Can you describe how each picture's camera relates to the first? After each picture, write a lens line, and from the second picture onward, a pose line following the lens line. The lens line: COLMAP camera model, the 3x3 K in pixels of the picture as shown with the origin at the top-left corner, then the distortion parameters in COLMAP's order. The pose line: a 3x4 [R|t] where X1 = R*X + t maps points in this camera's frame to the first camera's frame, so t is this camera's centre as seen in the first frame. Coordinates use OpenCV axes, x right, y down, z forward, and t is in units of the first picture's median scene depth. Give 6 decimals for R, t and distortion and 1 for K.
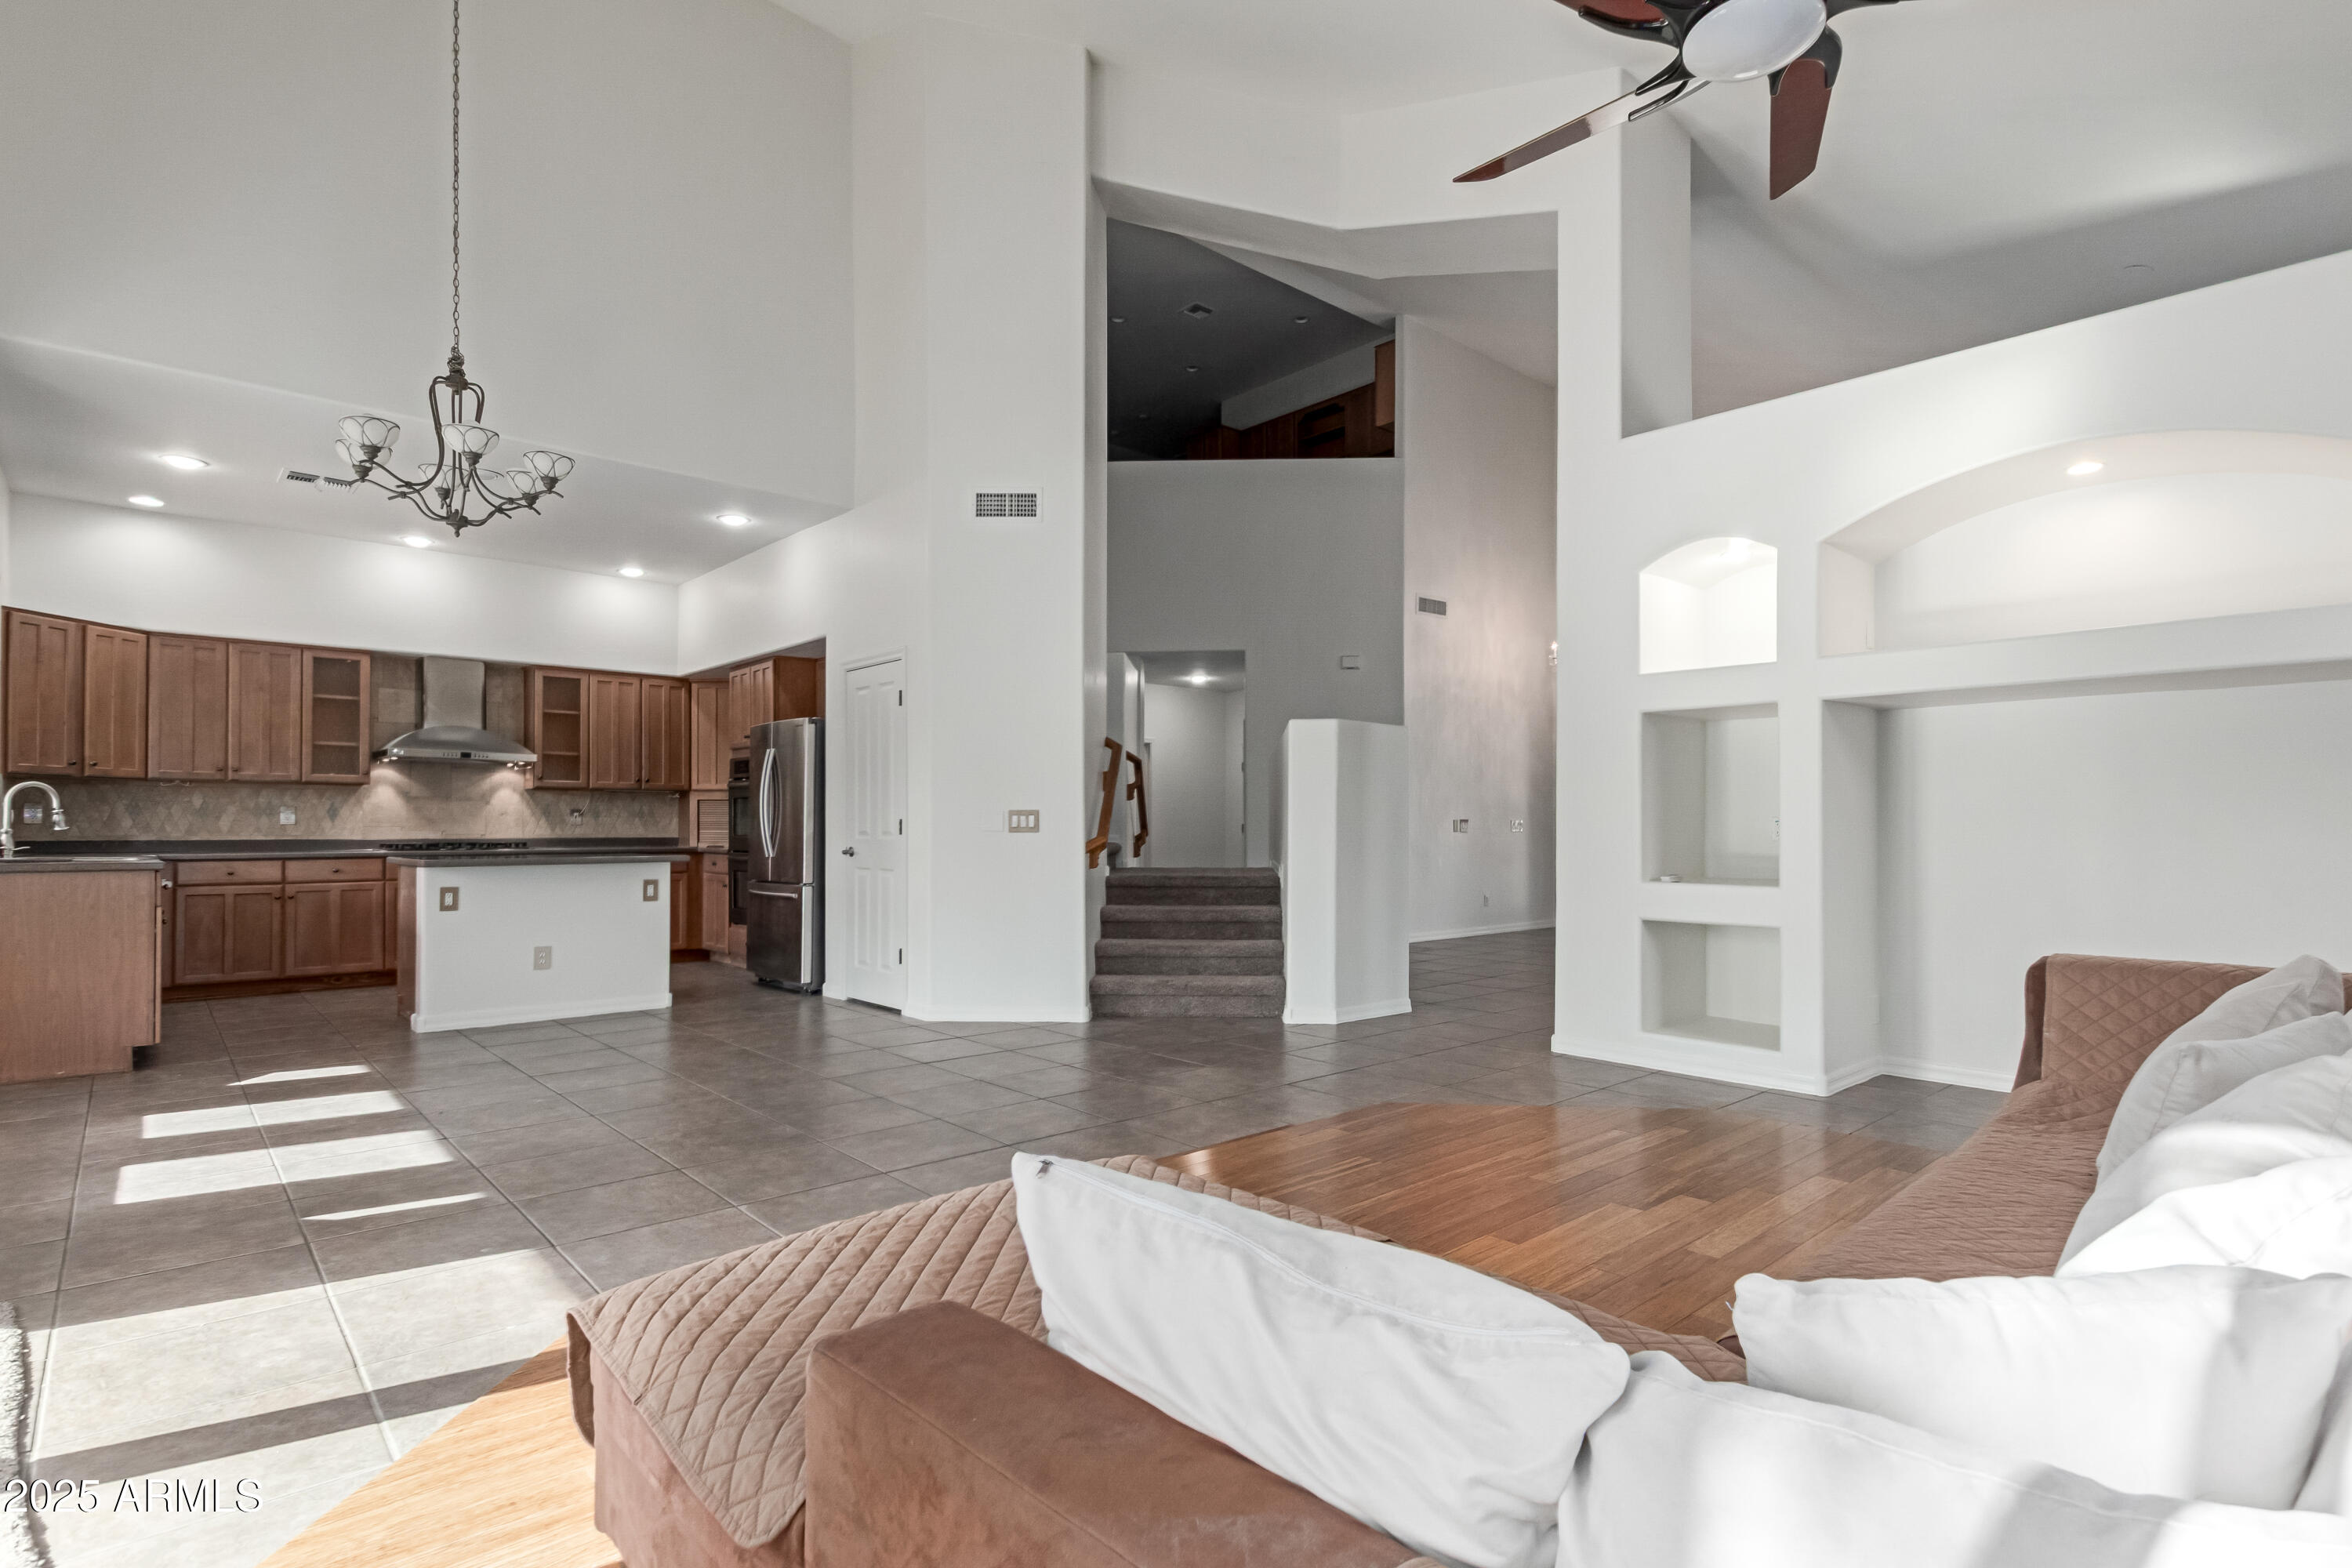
lens RADIAL K [[1131.1, 0, 1169.0], [0, 1131.1, 816.0], [0, 0, 1]] dist [0.036036, -0.018352]
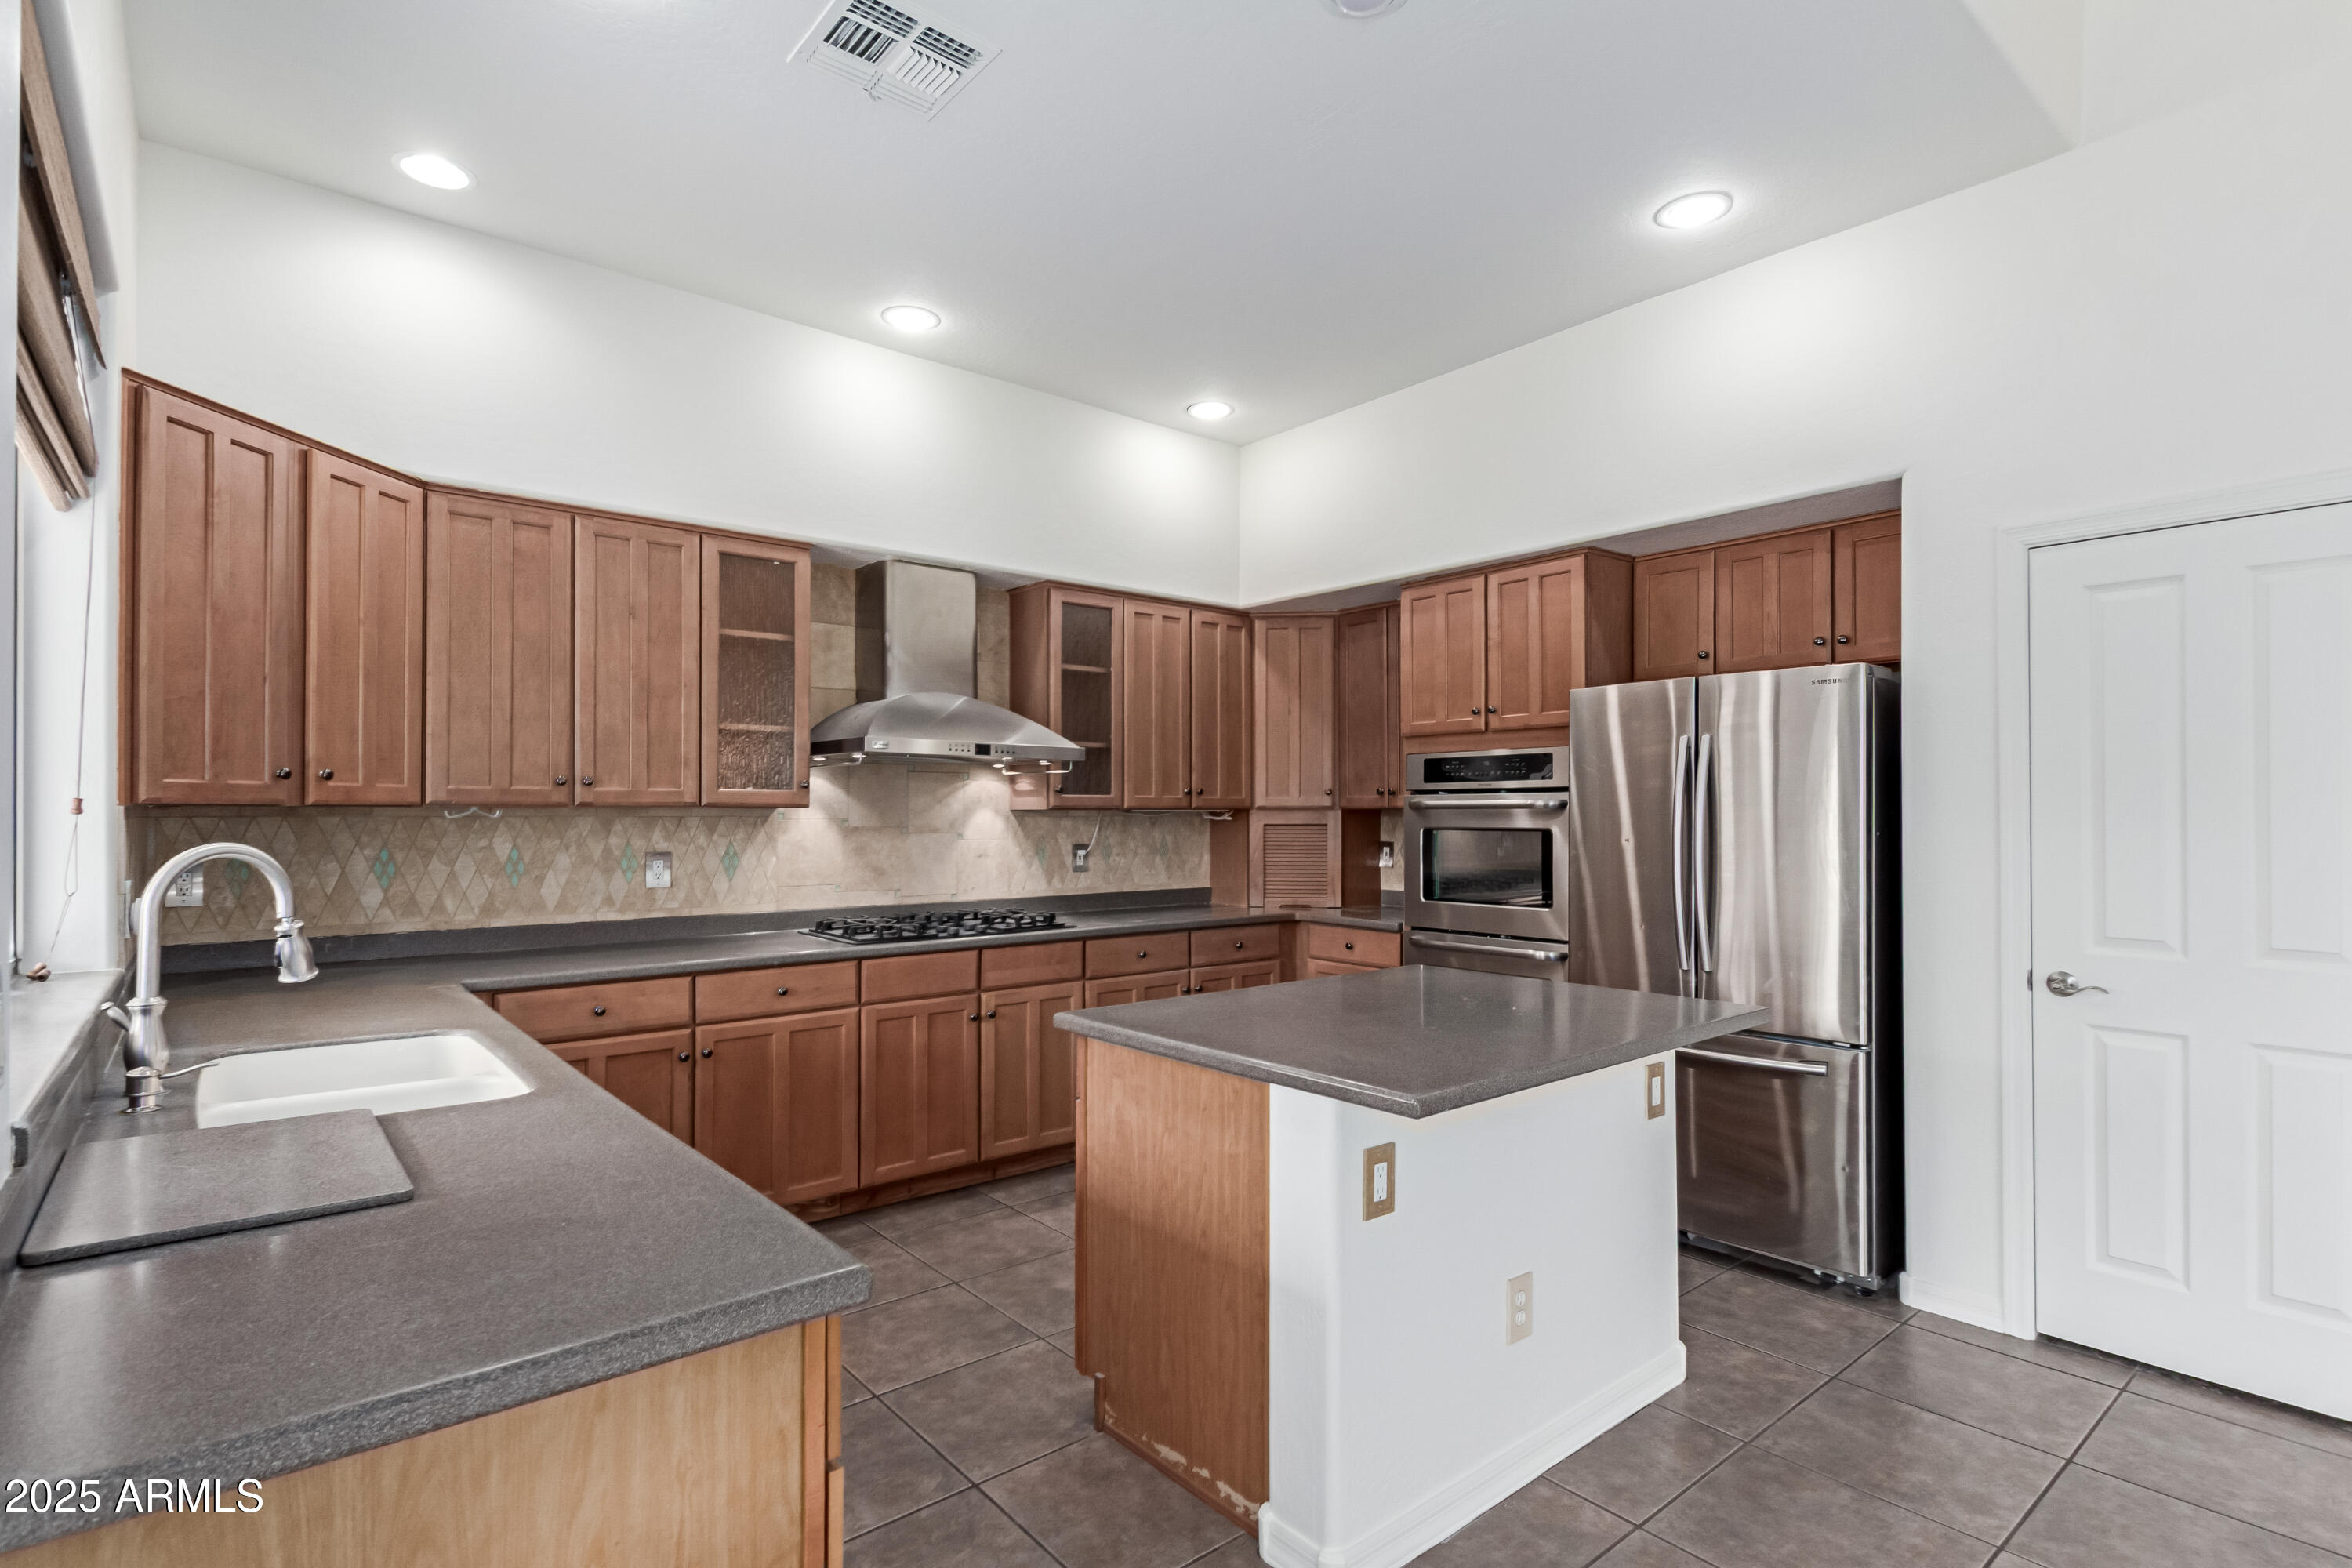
lens RADIAL K [[1146.7, 0, 1172.2], [0, 1146.7, 806.0], [0, 0, 1]] dist [0.013156, -0.000057]
pose [[0.999039, 0.000641, -0.043830, -0.519515], [-0.000444, 0.999990, 0.004512, -0.031098], [0.043832, -0.004488, 0.999029, 0.504897]]
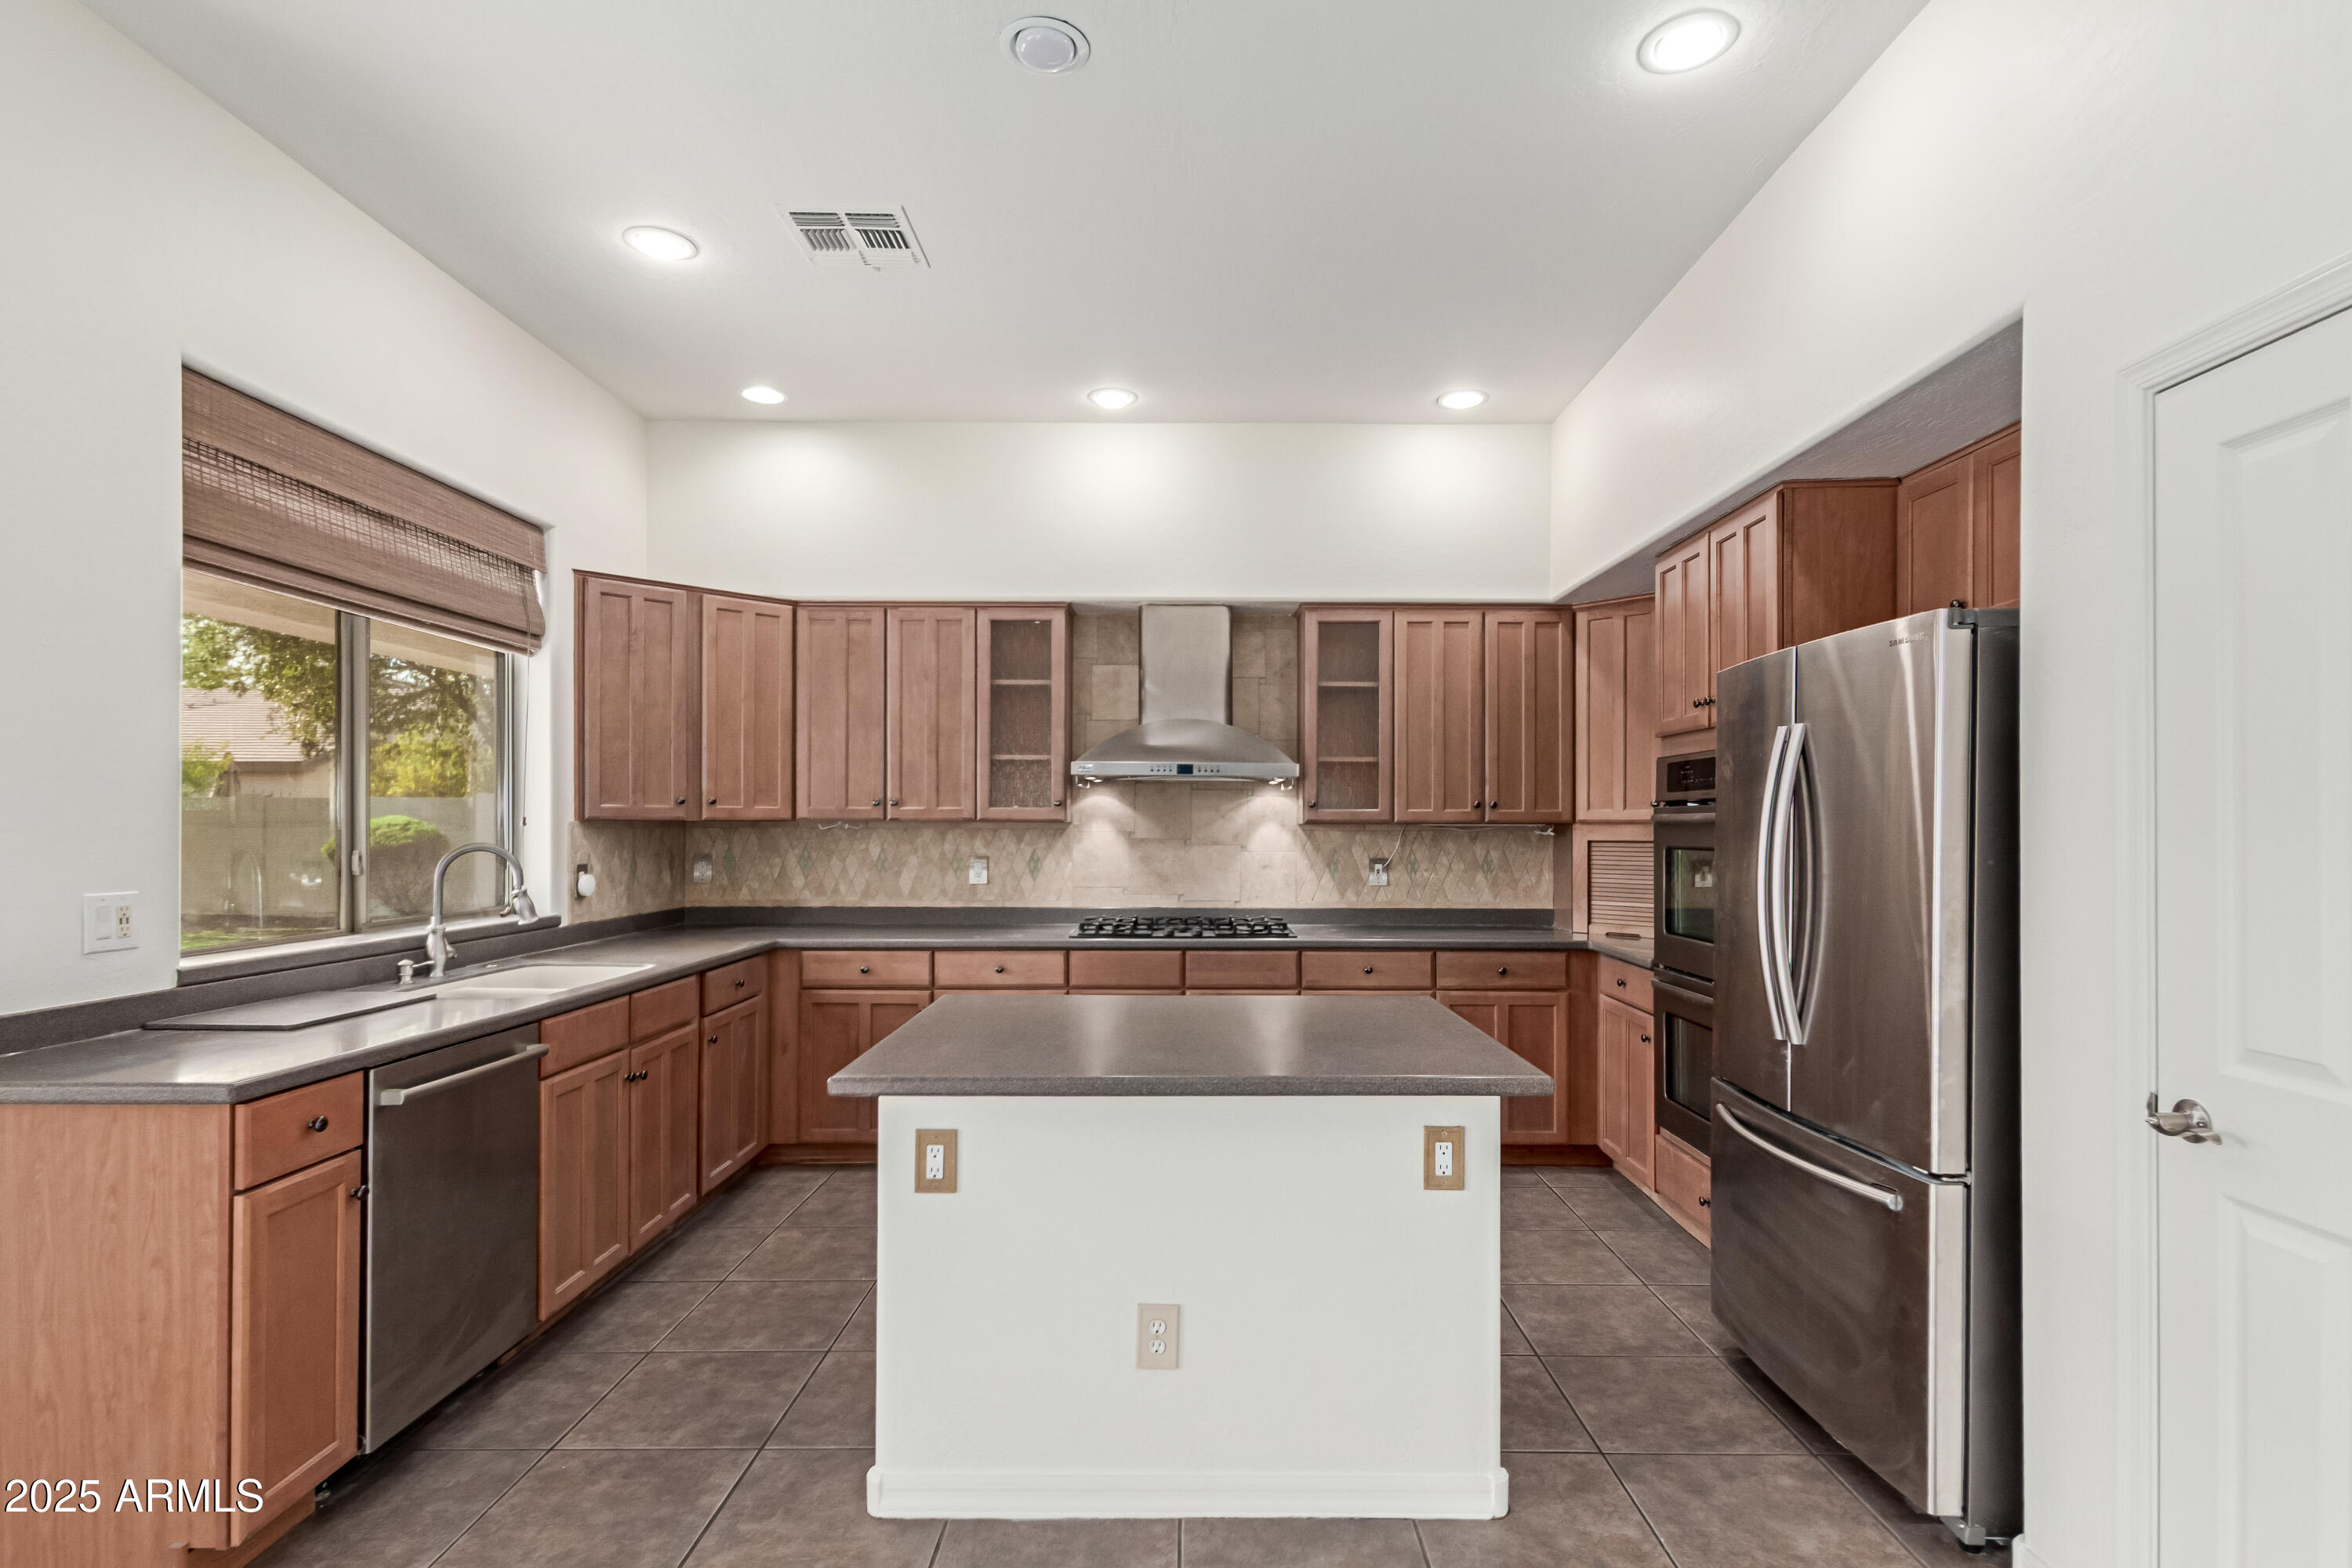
lens RADIAL K [[1142.4, 0, 1186.9], [0, 1142.4, 822.9], [0, 0, 1]] dist [0.013043, -0.000103]
pose [[0.741177, 0.001634, -0.671307, -0.243519], [0.003394, 0.999975, 0.006182, -0.031019], [0.671301, -0.006860, 0.741153, 0.597881]]
